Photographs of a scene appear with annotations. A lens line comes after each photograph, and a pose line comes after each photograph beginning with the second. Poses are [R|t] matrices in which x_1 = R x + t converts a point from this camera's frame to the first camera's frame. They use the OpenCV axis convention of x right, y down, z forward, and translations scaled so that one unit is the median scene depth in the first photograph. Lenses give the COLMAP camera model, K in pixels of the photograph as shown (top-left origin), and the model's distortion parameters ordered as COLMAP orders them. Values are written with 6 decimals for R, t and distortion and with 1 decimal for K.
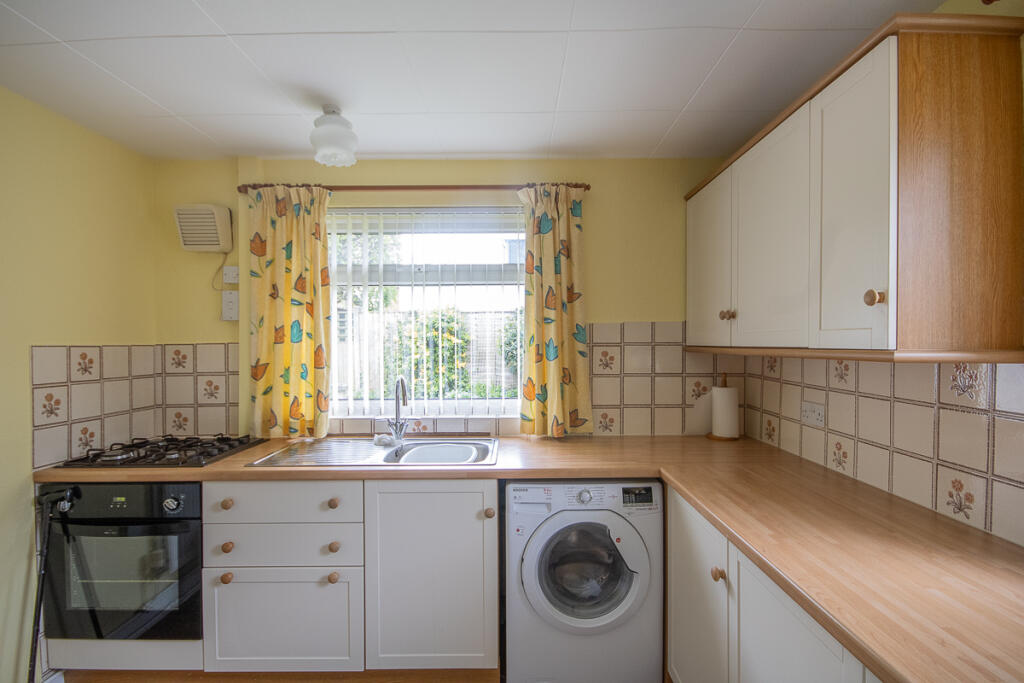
lens RADIAL K [[481.1, 0, 512.1], [0, 481.1, 342.2], [0, 0, 1]] dist [-0.001147, -0.000766]
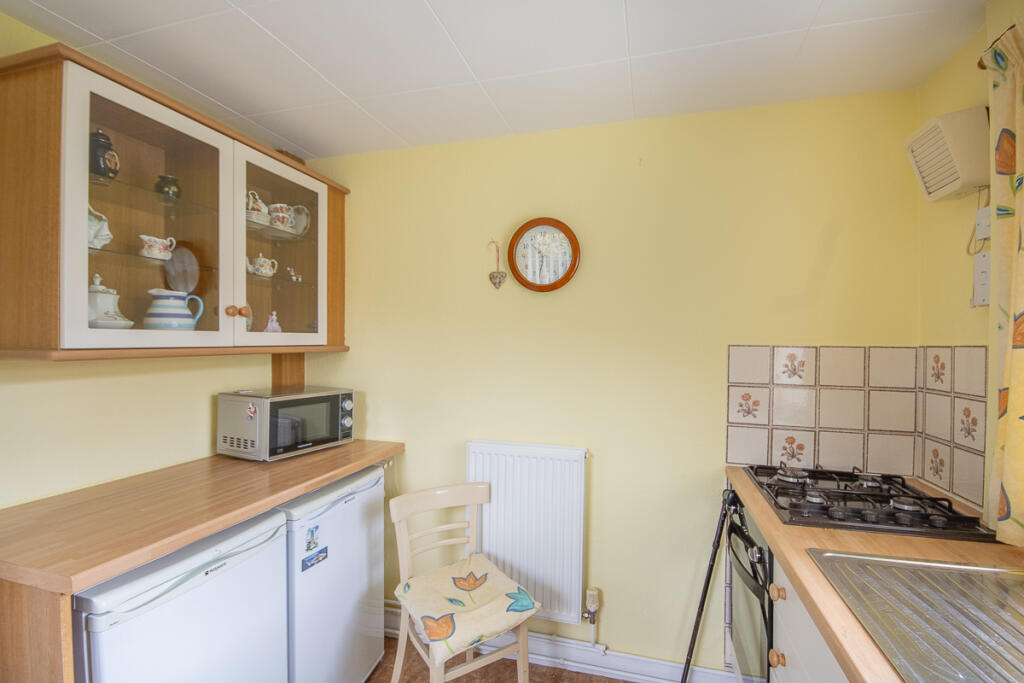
lens RADIAL K [[481.1, 0, 509.1], [0, 481.1, 344.2], [0, 0, 1]] dist [-0.001147, -0.000766]
pose [[-0.278771, 0.014101, -0.960254, 0.124864], [-0.003040, 0.999874, 0.015565, -0.008577], [0.960353, 0.007259, -0.278693, 0.745812]]
